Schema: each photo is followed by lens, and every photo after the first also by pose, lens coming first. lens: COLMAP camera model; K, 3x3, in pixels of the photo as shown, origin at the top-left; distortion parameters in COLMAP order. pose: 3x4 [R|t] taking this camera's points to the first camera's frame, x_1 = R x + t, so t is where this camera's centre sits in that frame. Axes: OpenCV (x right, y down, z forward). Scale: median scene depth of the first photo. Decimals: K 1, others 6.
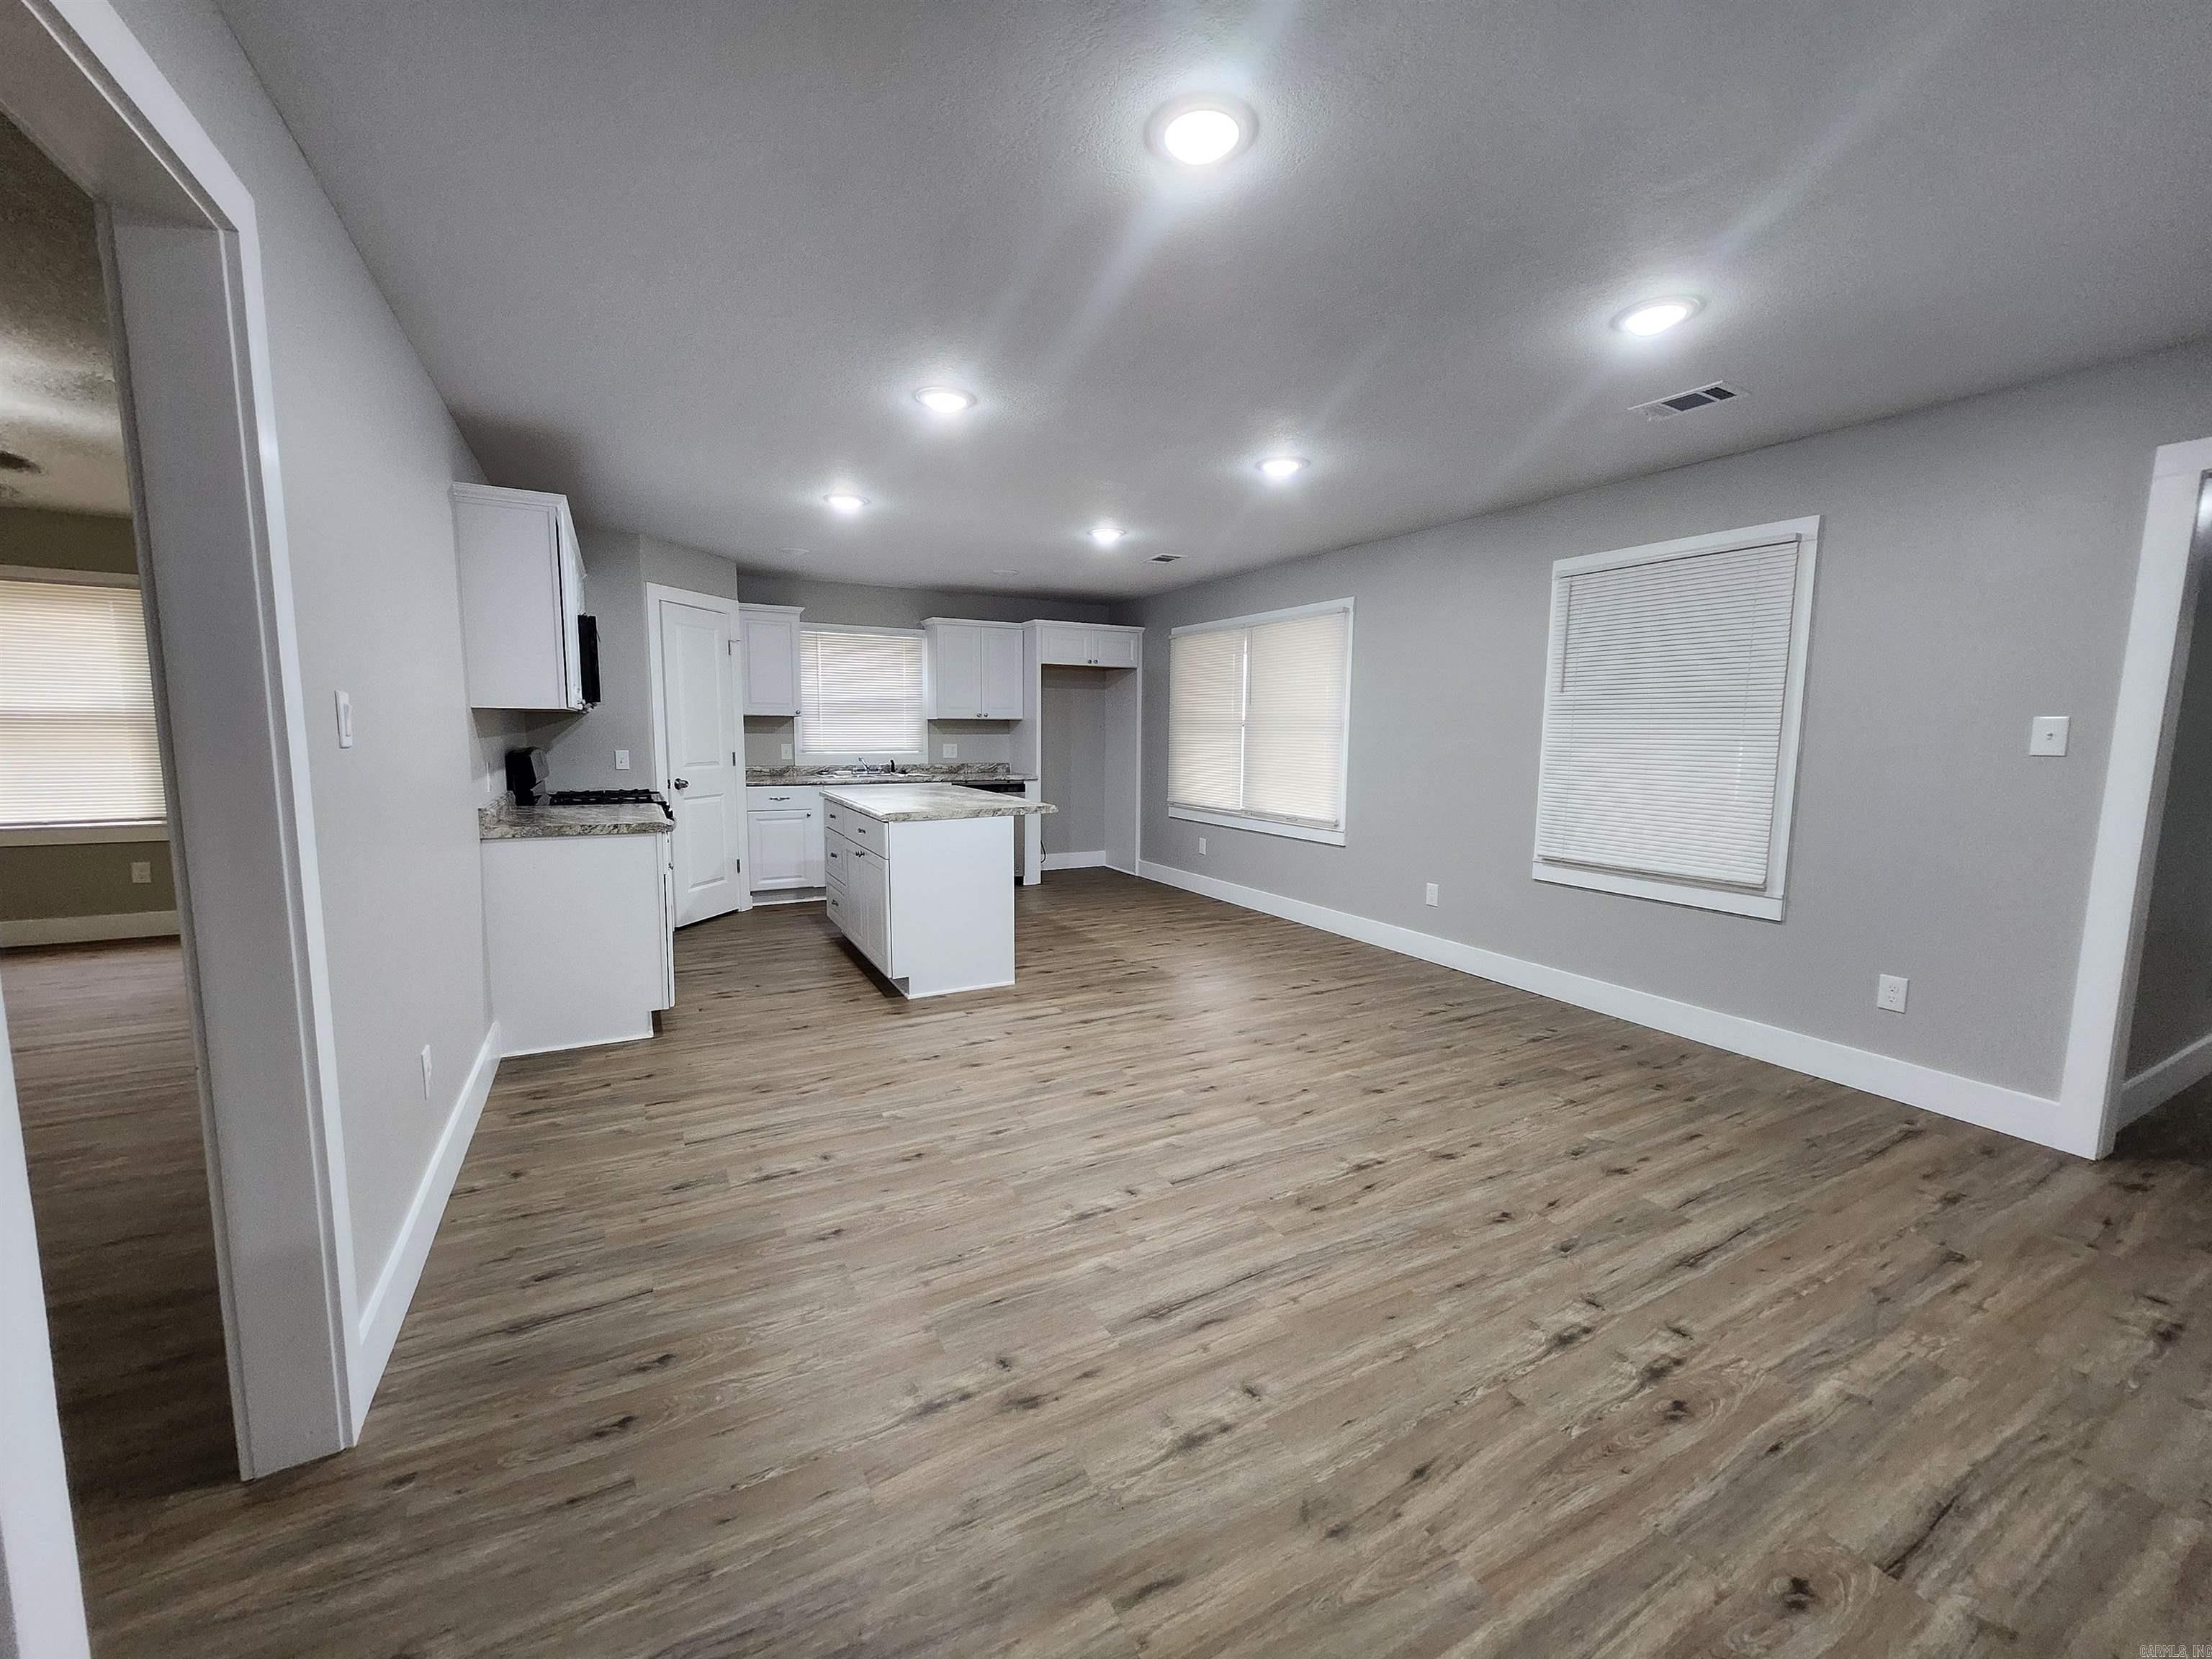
lens RADIAL K [[874.3, 0, 1116.6], [0, 874.3, 827.9], [0, 0, 1]] dist [-0.000128, 0.002149]
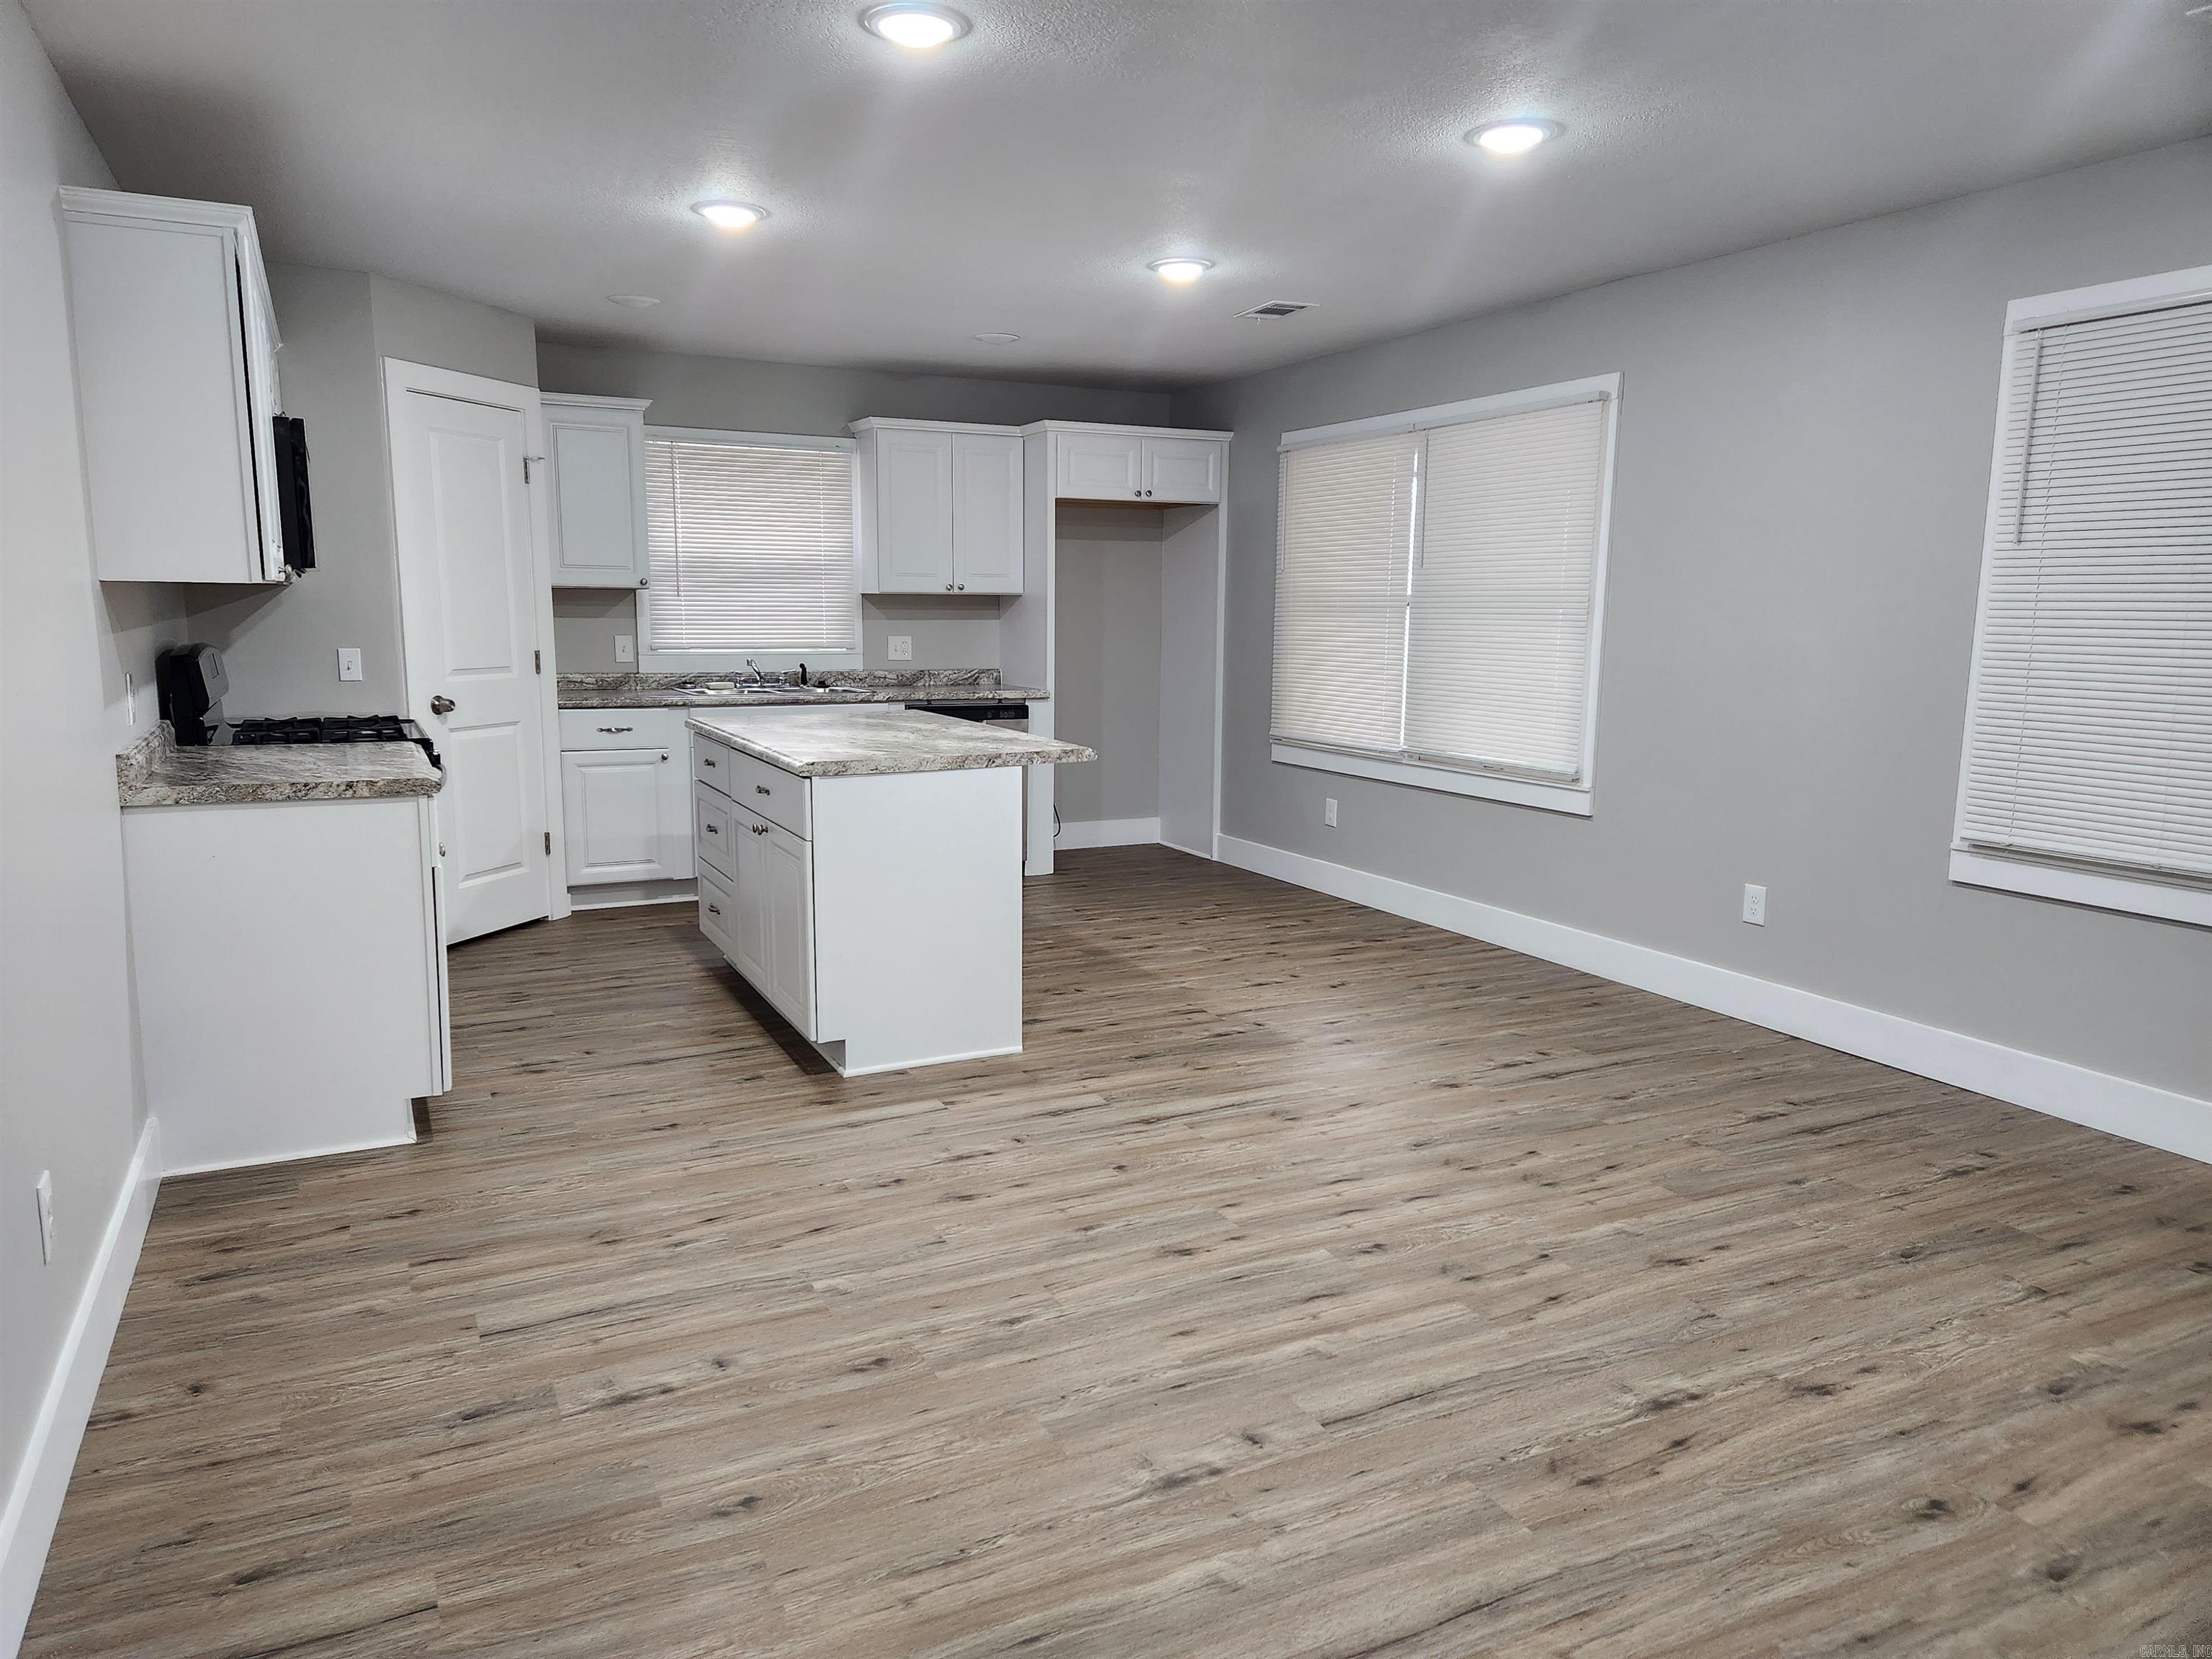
lens RADIAL K [[1464.8, 0, 1087.3], [0, 1464.8, 826.3], [0, 0, 1]] dist [0.091352, -0.075470]
pose [[0.998787, 0.004670, -0.049011, -0.035512], [-0.002770, 0.999244, 0.038766, -0.015865], [0.049155, -0.038583, 0.998046, 0.032801]]
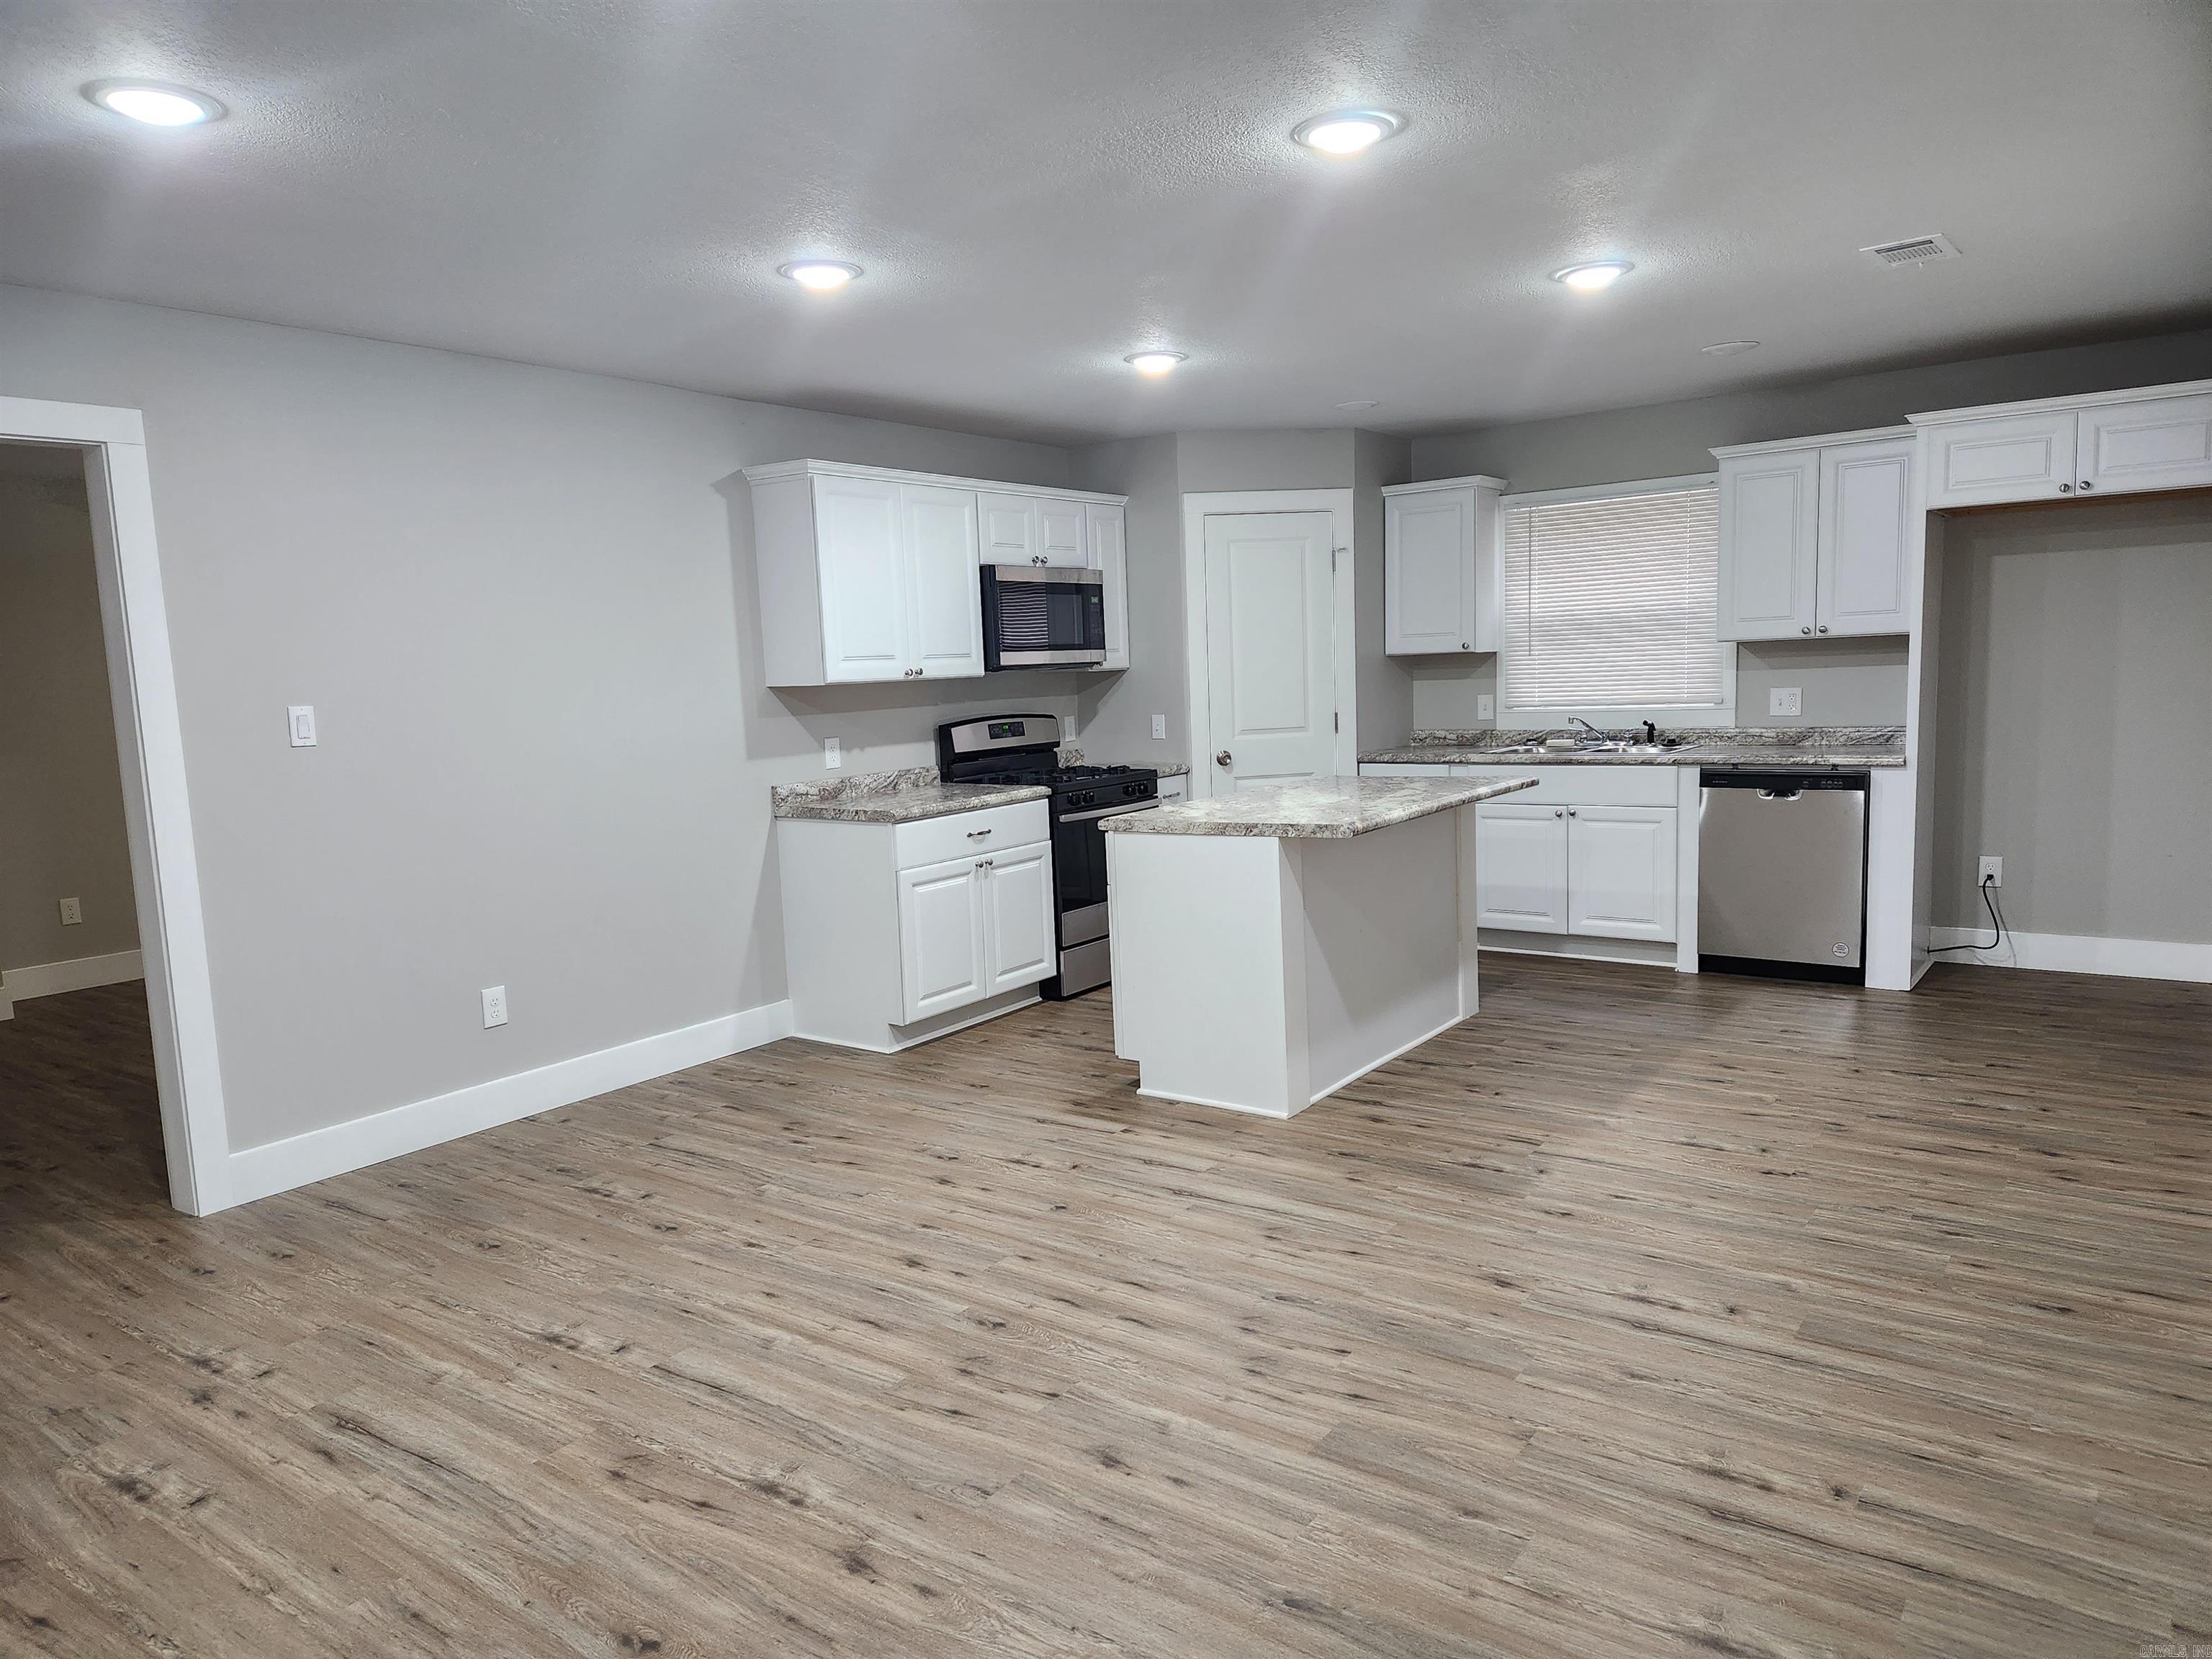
lens RADIAL K [[1485.7, 0, 1101.9], [0, 1485.7, 842.6], [0, 0, 1]] dist [0.095356, -0.082032]
pose [[0.416081, 0.083458, -0.905489, 1.035330], [-0.057855, 0.996191, 0.065233, -0.095605], [0.907485, 0.025245, 0.419325, 0.643016]]
